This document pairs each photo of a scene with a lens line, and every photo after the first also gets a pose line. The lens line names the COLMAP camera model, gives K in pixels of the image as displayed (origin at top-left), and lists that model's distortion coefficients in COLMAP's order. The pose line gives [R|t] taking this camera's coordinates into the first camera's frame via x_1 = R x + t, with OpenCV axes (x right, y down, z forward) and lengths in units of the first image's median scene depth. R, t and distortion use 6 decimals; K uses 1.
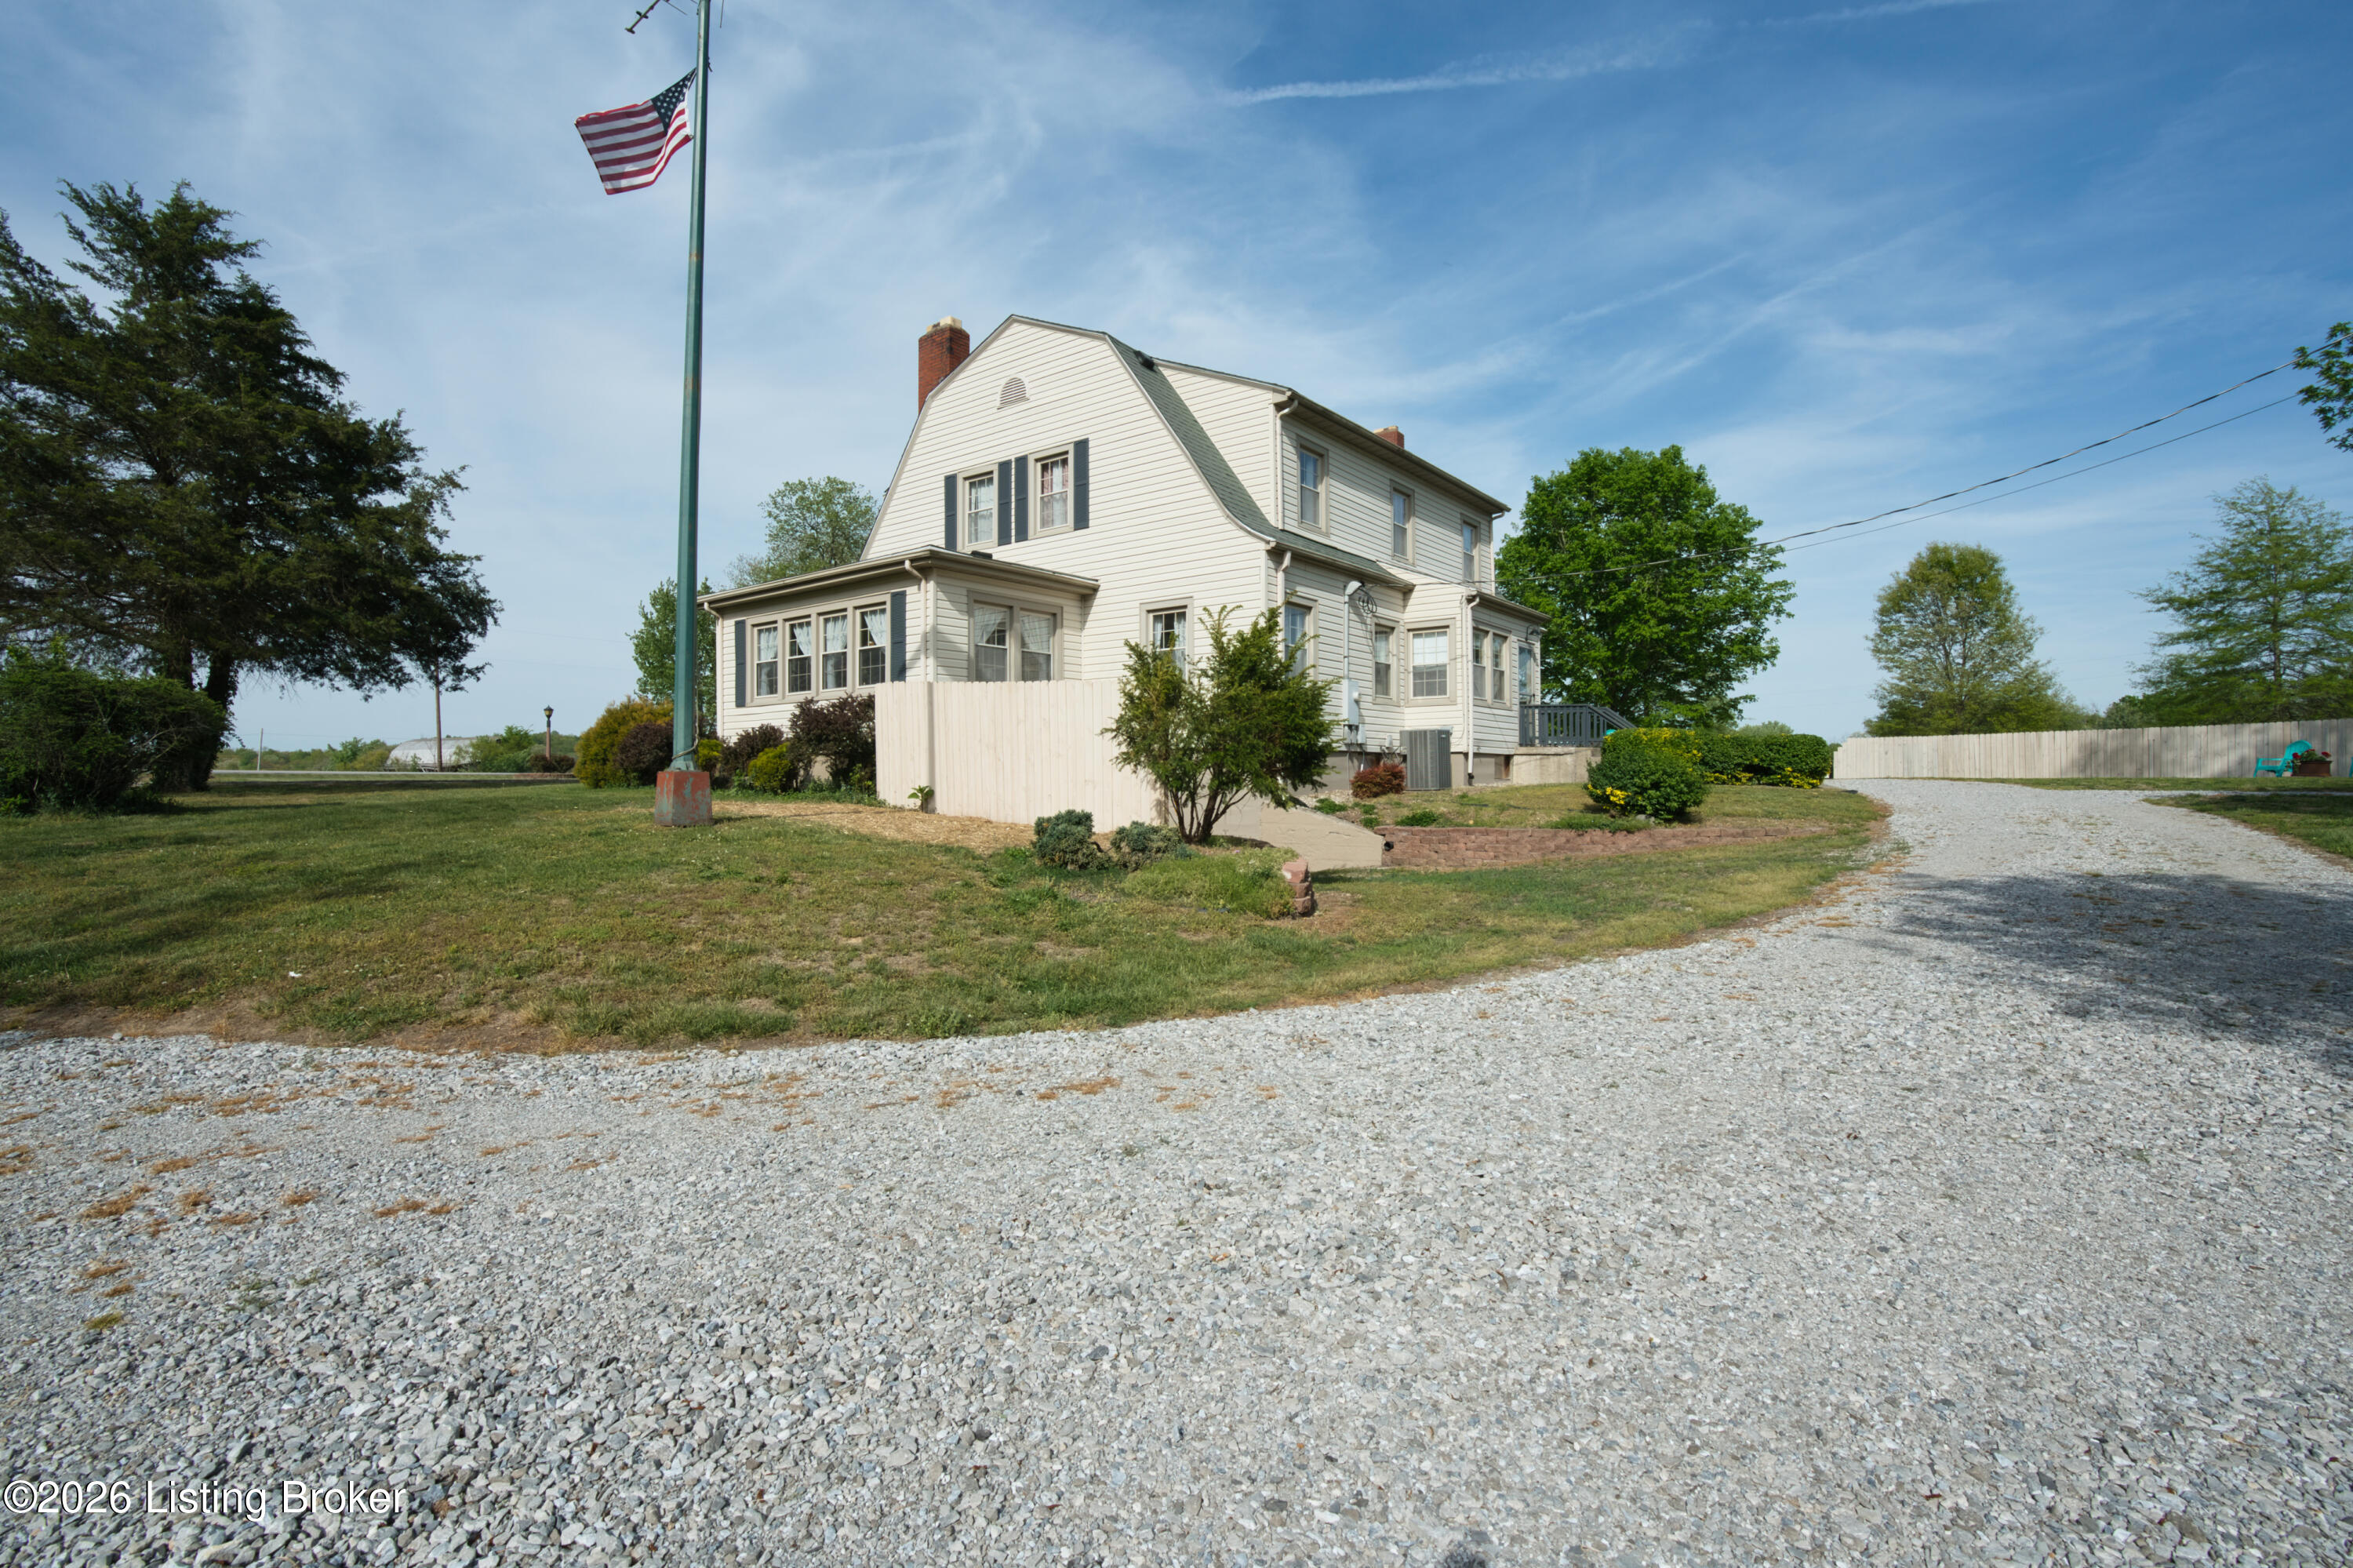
lens RADIAL K [[1082.2, 0, 1177.5], [0, 1082.2, 803.4], [0, 0, 1]] dist [-0.043189, 0.010709]
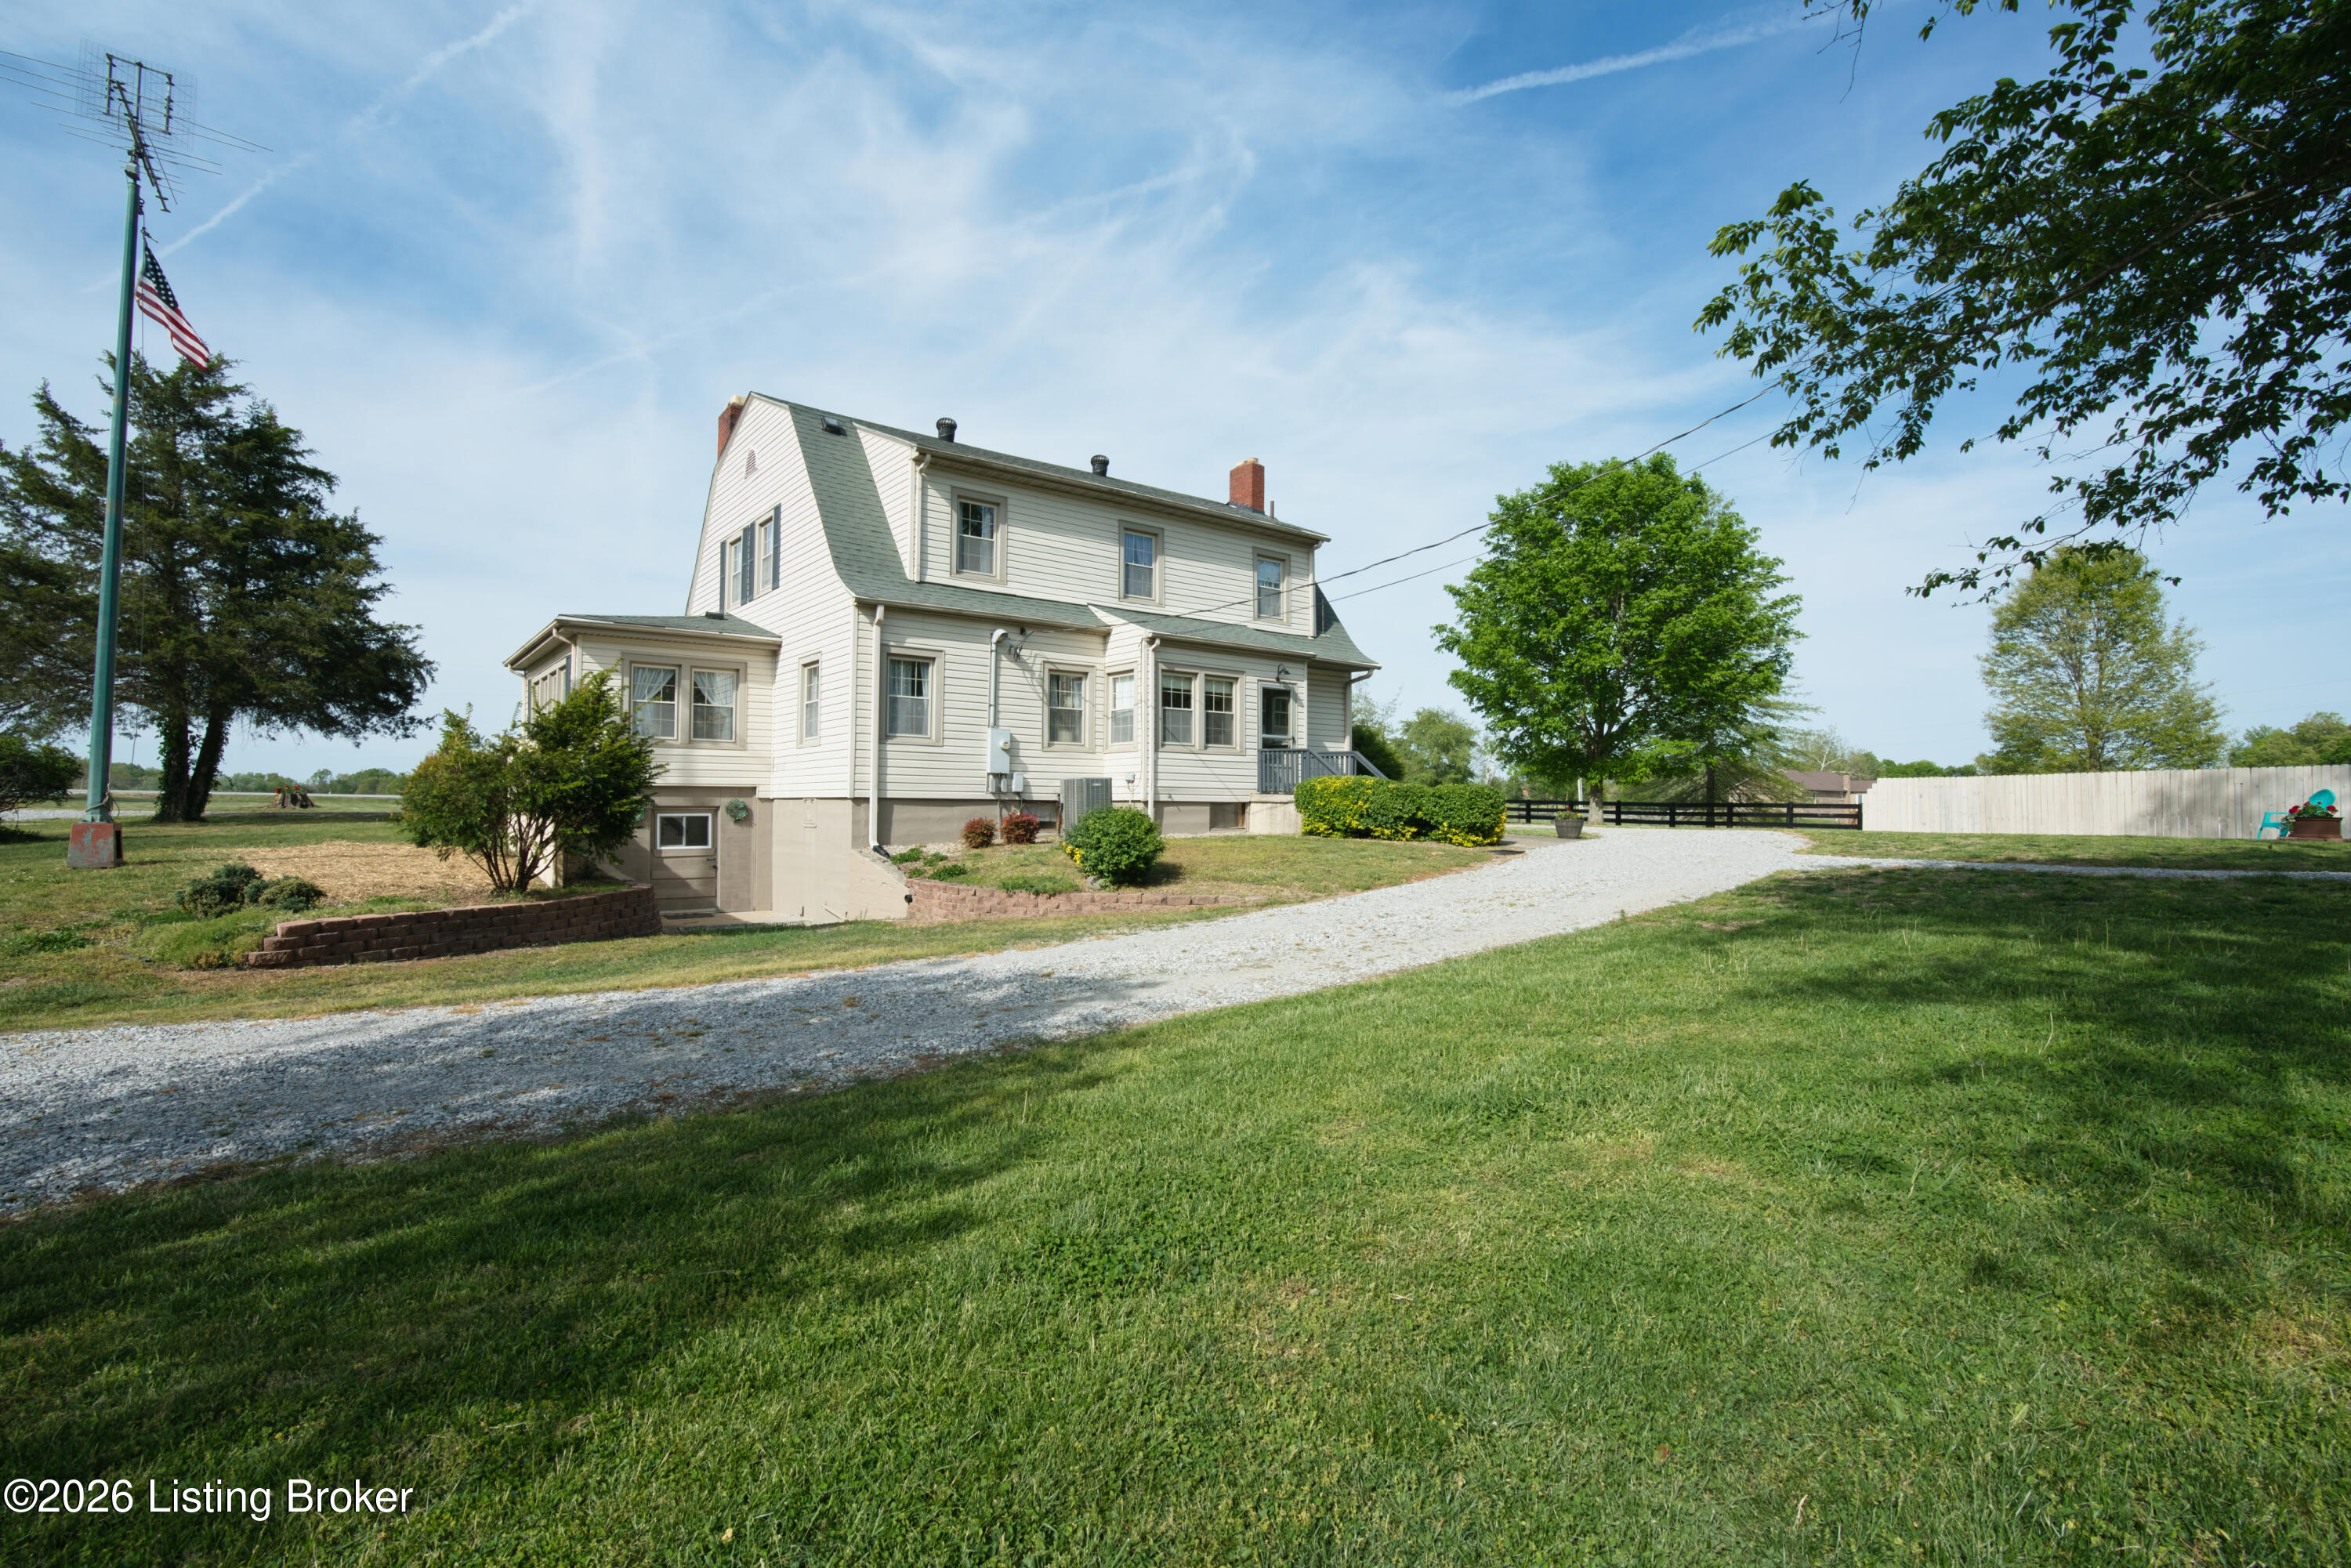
lens RADIAL K [[1081.2, 0, 1182.0], [0, 1081.2, 853.2], [0, 0, 1]] dist [-0.043189, 0.010709]
pose [[0.970857, 0.021265, -0.238713, 0.233024], [-0.016301, 0.999608, 0.022748, -0.009037], [0.239104, -0.018194, 0.970824, 0.022961]]
